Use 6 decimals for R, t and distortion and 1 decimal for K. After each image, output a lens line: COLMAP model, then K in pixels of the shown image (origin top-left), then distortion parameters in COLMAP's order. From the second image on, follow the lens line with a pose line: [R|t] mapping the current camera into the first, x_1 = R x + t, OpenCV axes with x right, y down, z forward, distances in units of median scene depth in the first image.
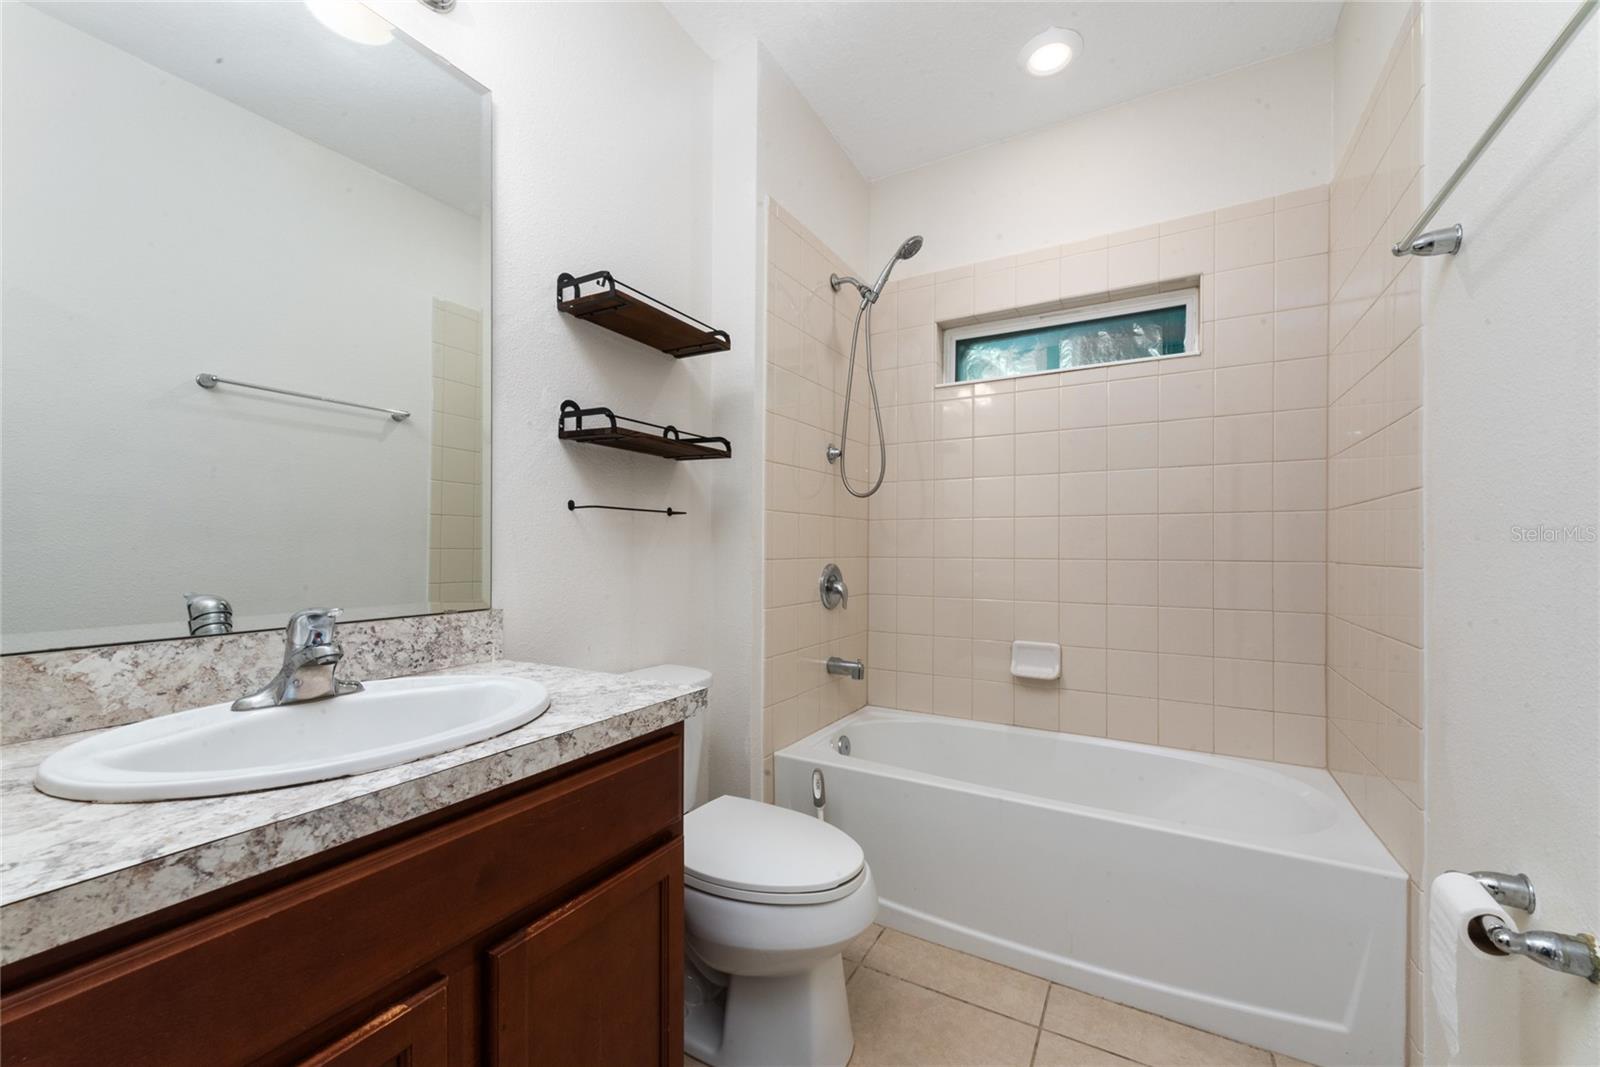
lens RADIAL K [[630.7, 0, 802.6], [0, 630.7, 528.9], [0, 0, 1]] dist [0.011723, -0.001549]
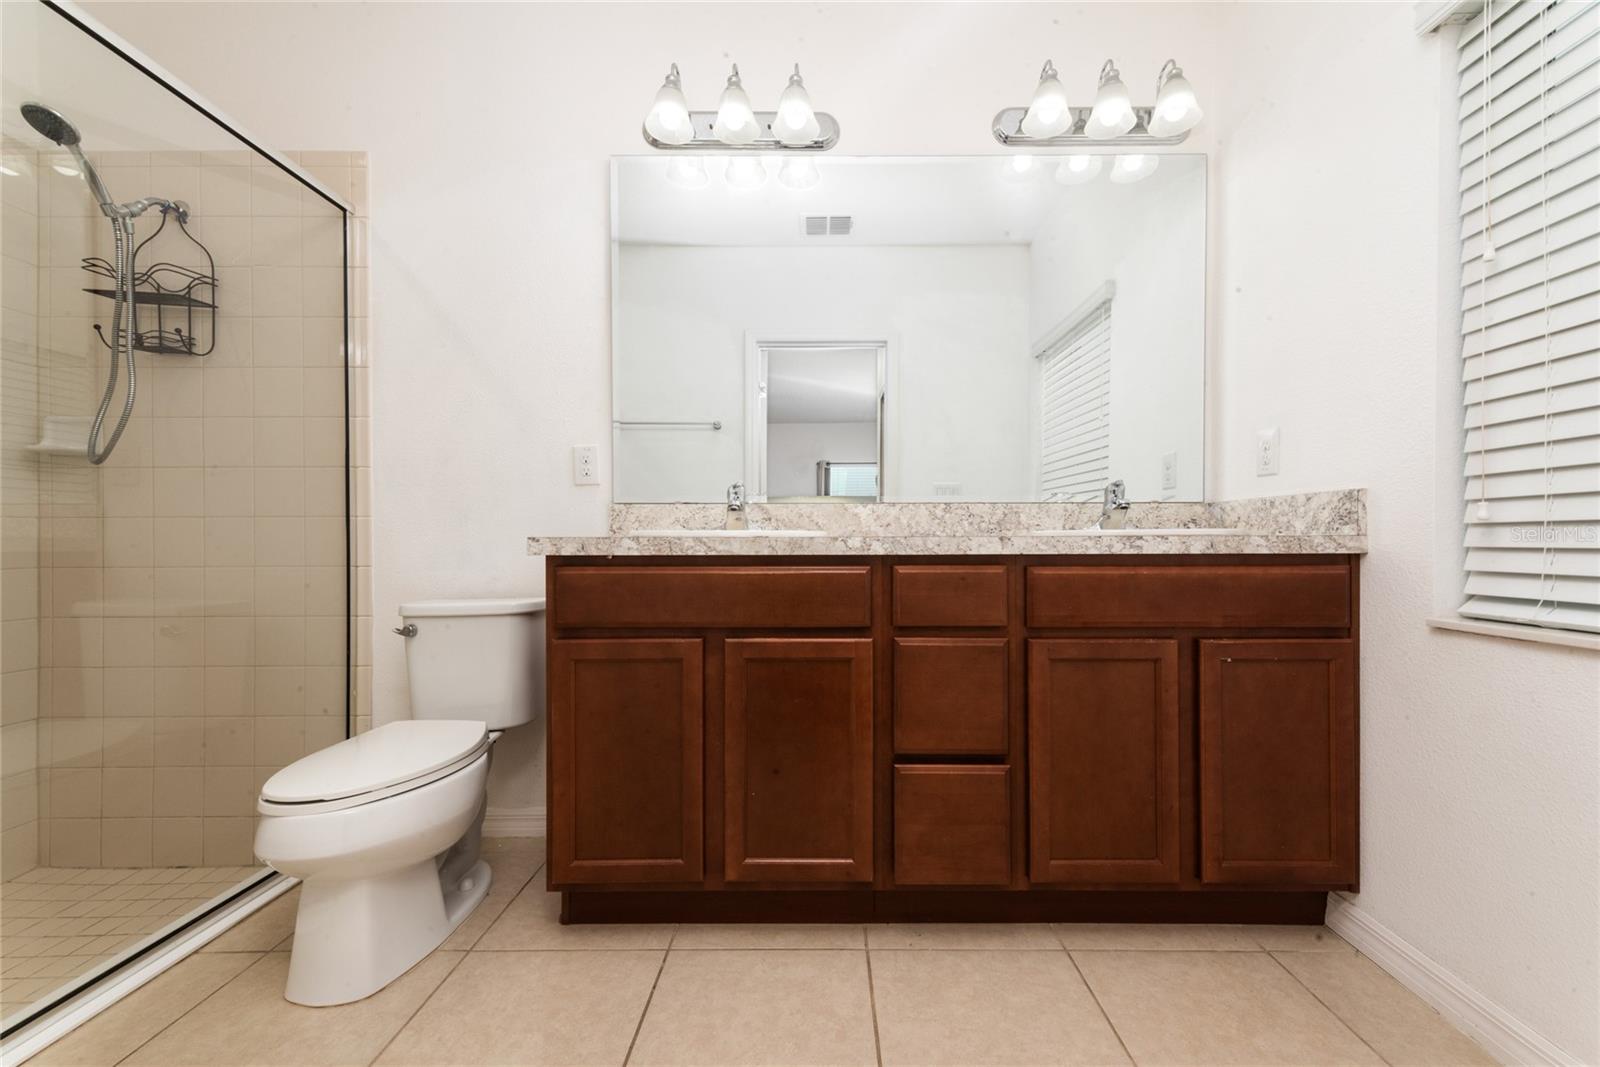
lens RADIAL K [[630.7, 0, 804.2], [0, 630.7, 535.1], [0, 0, 1]] dist [0.011723, -0.001549]
pose [[0.461172, -0.002457, -0.887307, 0.749016], [0.001108, 0.999997, -0.002194, 0.274178], [0.887310, 0.000029, 0.461173, -0.223338]]
